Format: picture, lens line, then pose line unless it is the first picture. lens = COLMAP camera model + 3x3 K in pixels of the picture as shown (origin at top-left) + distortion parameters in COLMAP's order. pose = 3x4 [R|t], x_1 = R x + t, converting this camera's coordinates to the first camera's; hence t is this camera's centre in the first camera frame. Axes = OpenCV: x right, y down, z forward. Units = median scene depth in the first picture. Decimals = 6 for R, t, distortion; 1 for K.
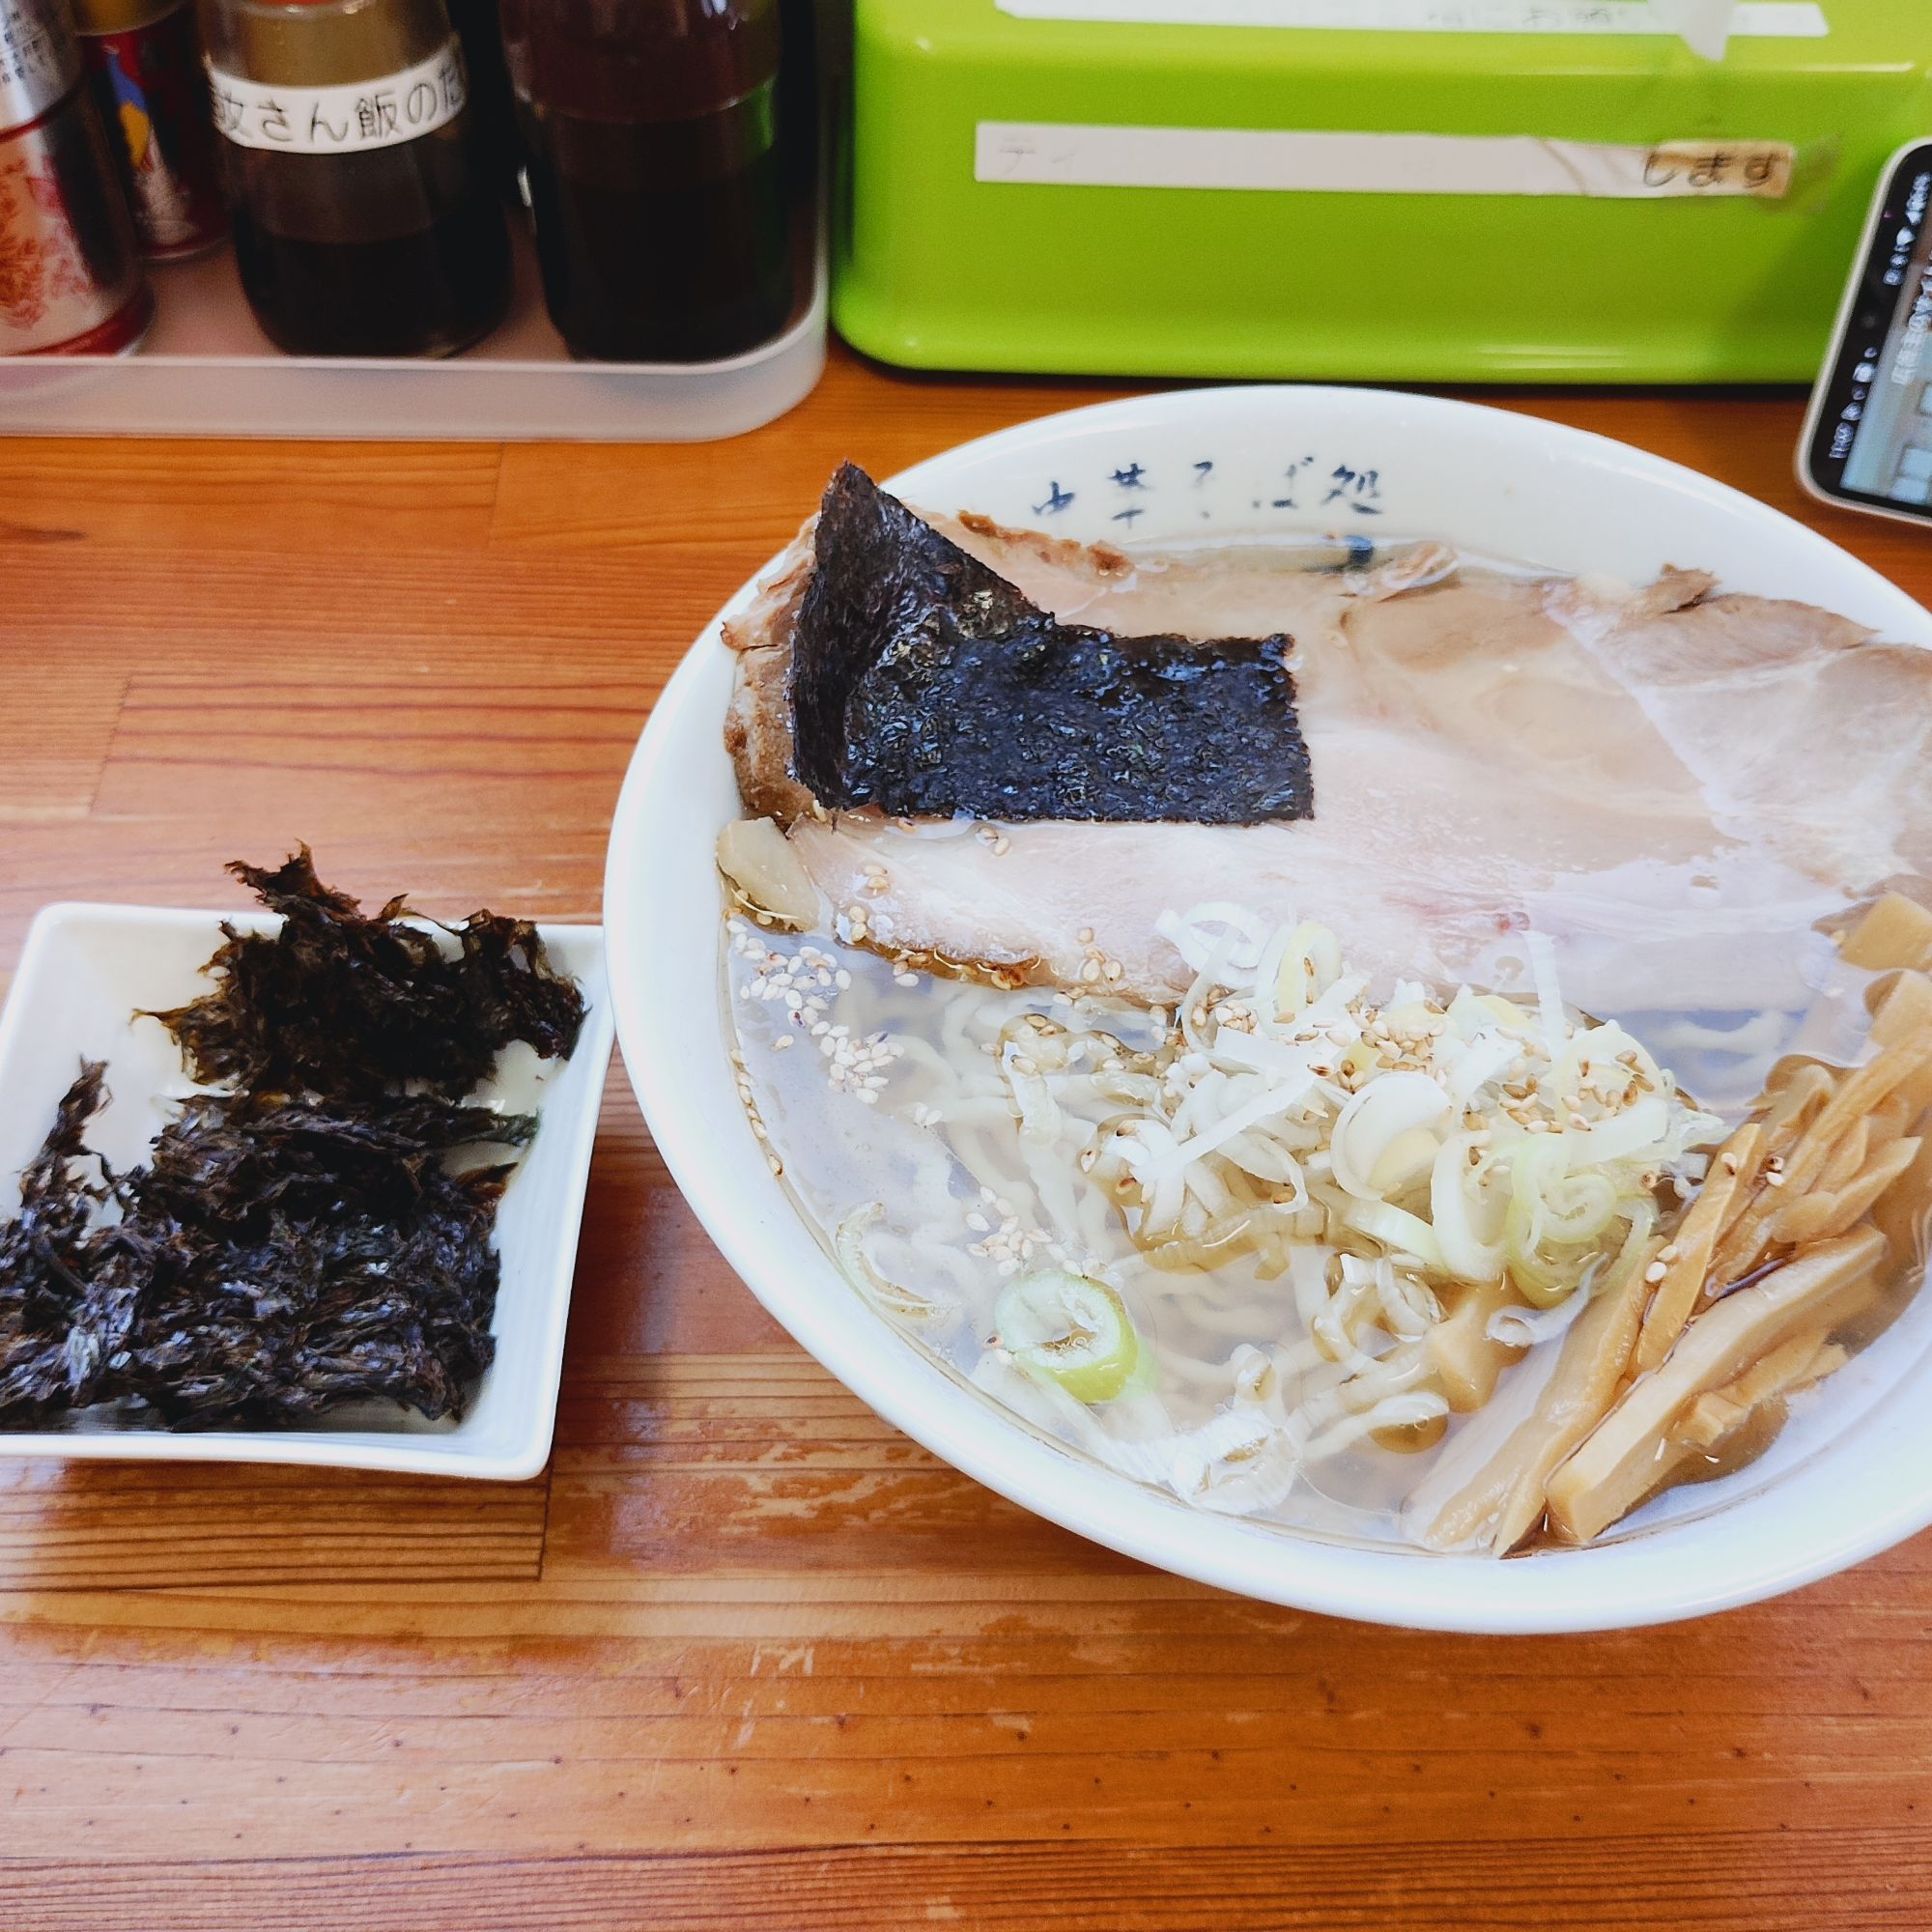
lens RADIAL K [[2214.3, 0, 978.0], [0, 2214.3, 939.8], [0, 0, 1]] dist [0.054384, -0.088003]
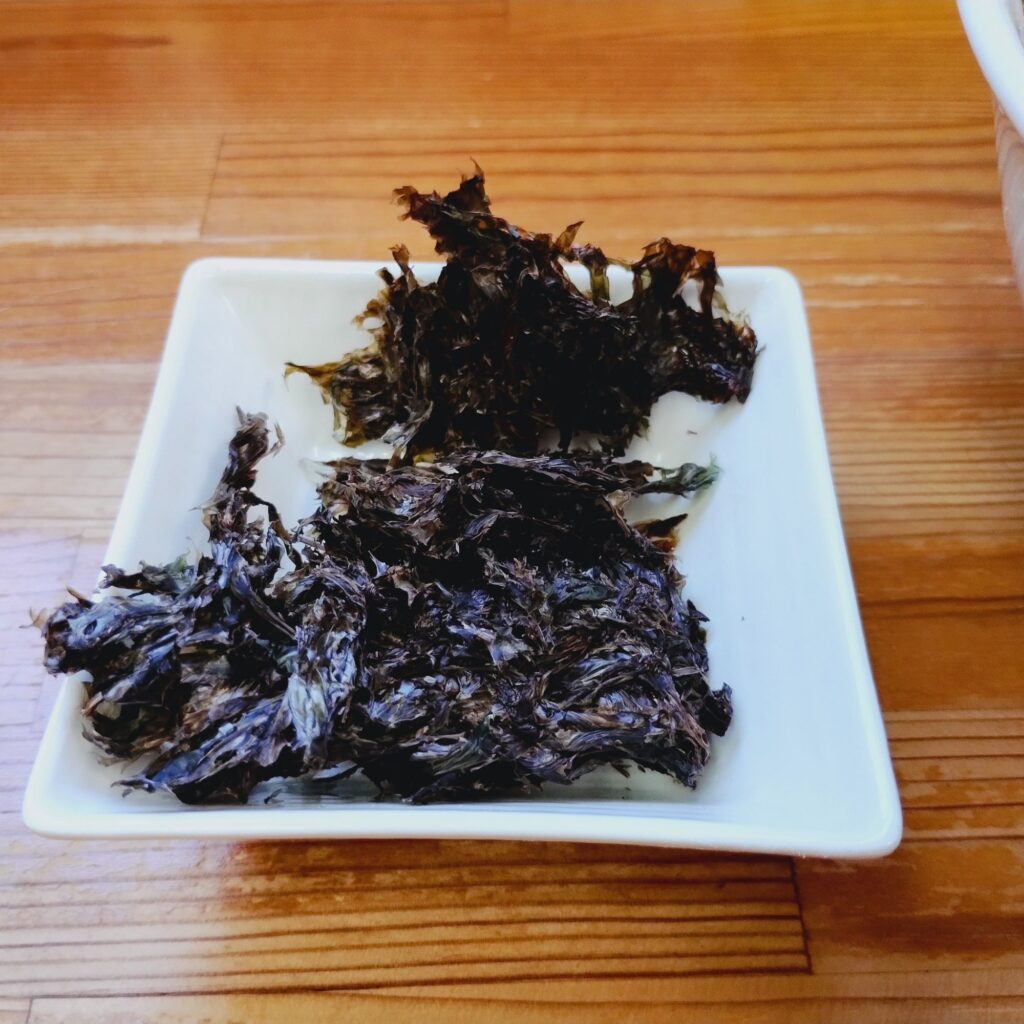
lens RADIAL K [[1176.0, 0, 512.0], [0, 1176.0, 512.0], [0, 0, 1]] dist [0.033688, -0.047886]
pose [[0.999336, -0.024755, -0.026752, -0.294770], [0.024224, 0.999507, -0.019972, 0.117691], [0.027233, 0.019311, 0.999443, 0.540846]]
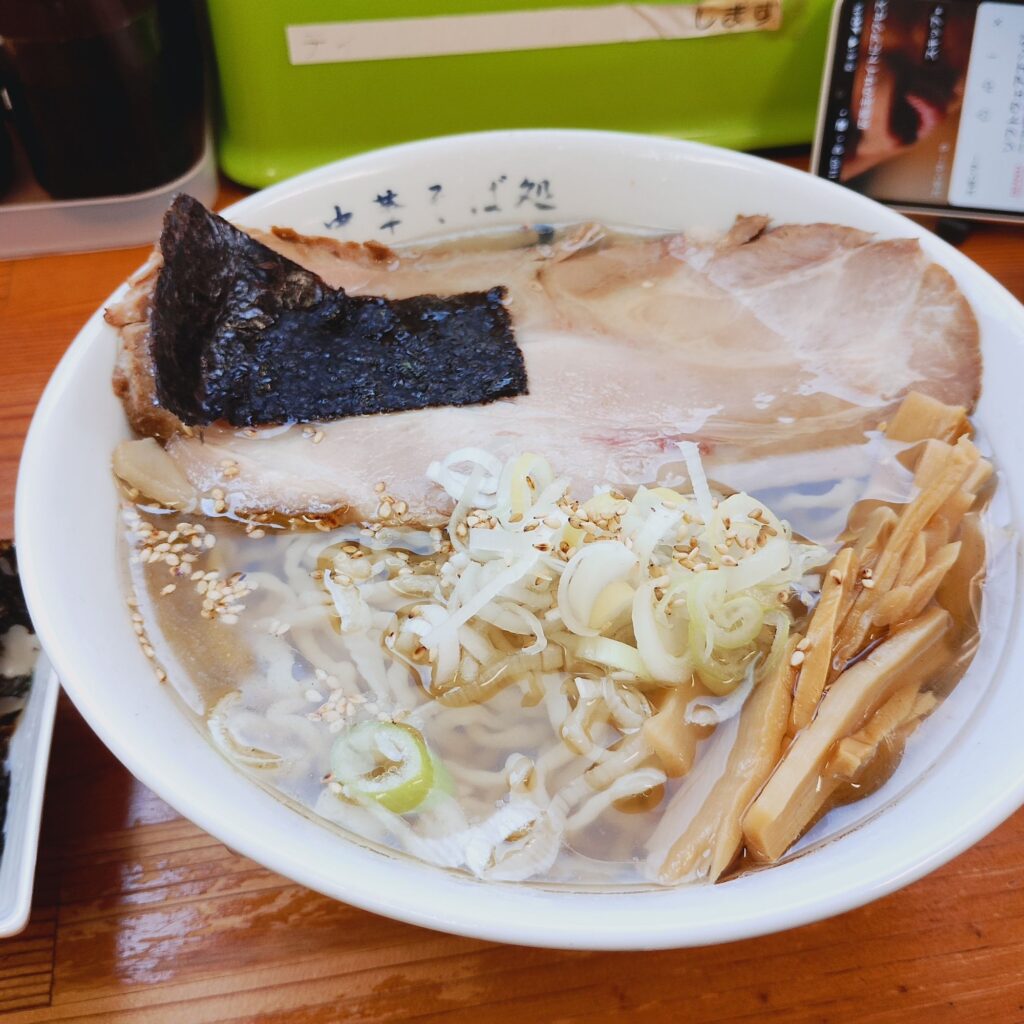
lens RADIAL K [[1173.6, 0, 518.4], [0, 1173.6, 498.1], [0, 0, 1]] dist [0.054384, -0.088003]
pose [[0.988075, -0.129649, 0.083064, 0.069876], [0.134731, 0.989136, -0.058797, 0.058764], [-0.074538, 0.069287, 0.994808, 0.226271]]
